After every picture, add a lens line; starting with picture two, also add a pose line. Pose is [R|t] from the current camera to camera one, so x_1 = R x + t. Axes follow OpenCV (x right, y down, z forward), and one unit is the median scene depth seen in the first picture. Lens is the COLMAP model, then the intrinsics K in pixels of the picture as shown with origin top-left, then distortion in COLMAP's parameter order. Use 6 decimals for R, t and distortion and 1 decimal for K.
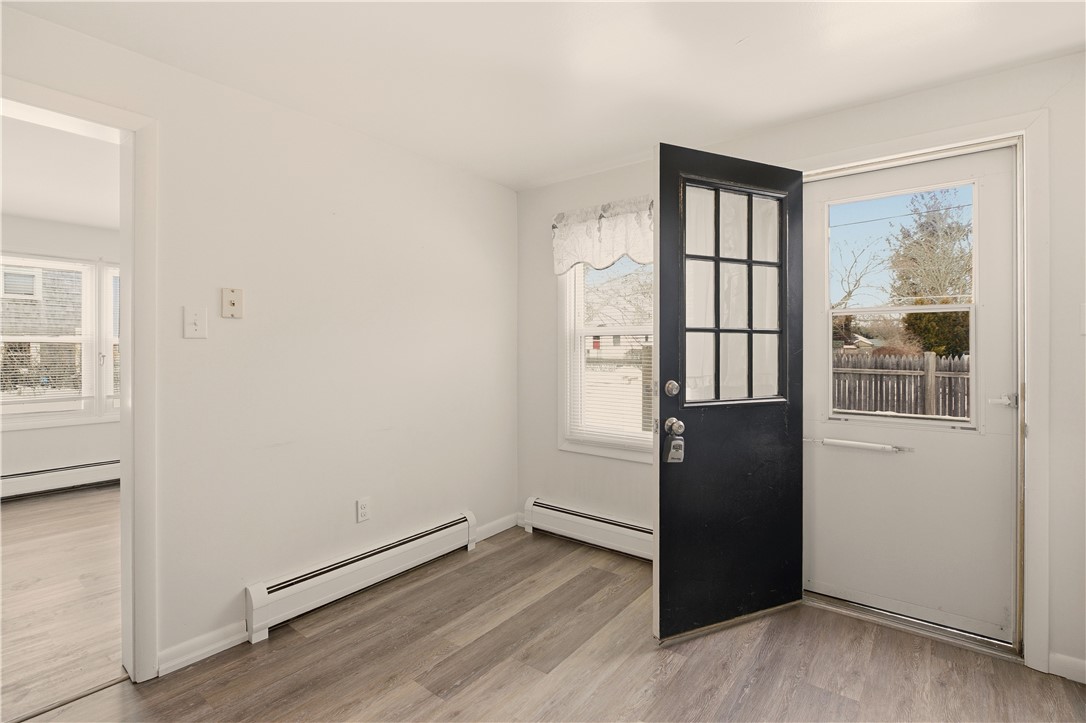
lens RADIAL K [[499.8, 0, 551.5], [0, 499.8, 345.7], [0, 0, 1]] dist [-0.006447, -0.000188]
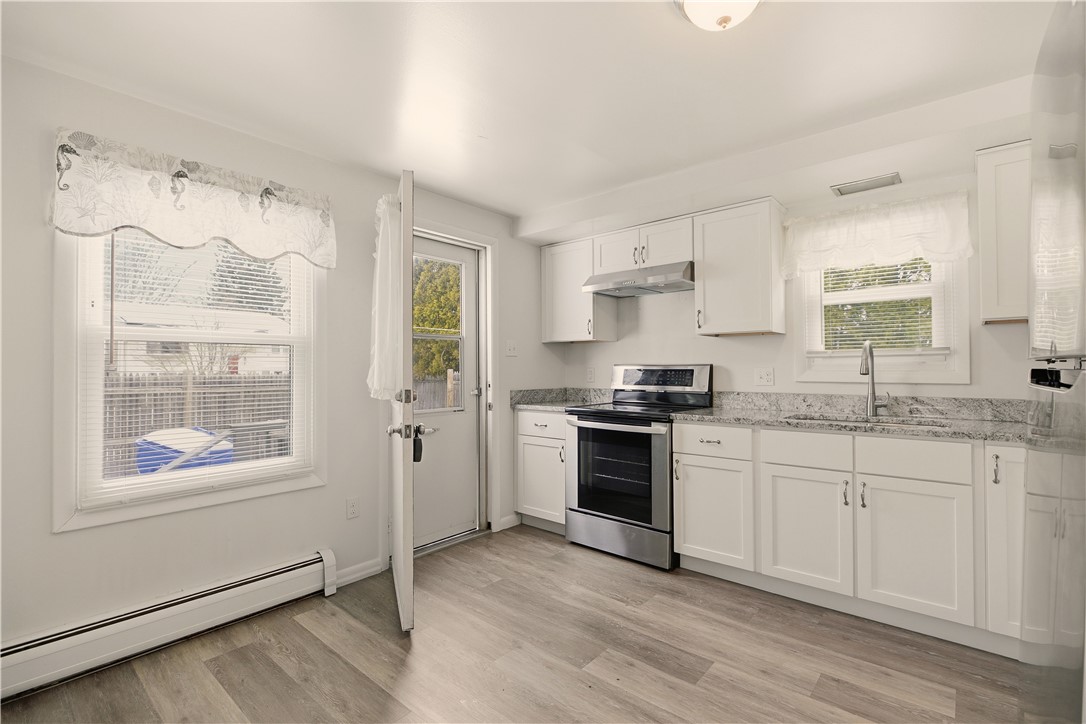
lens RADIAL K [[499.8, 0, 541.4], [0, 499.8, 357.3], [0, 0, 1]] dist [-0.006447, -0.000188]
pose [[0.056939, 0.021140, 0.998154, -0.615600], [-0.004793, 0.999770, -0.020901, 0.016456], [-0.998366, -0.003594, 0.057028, 0.473608]]
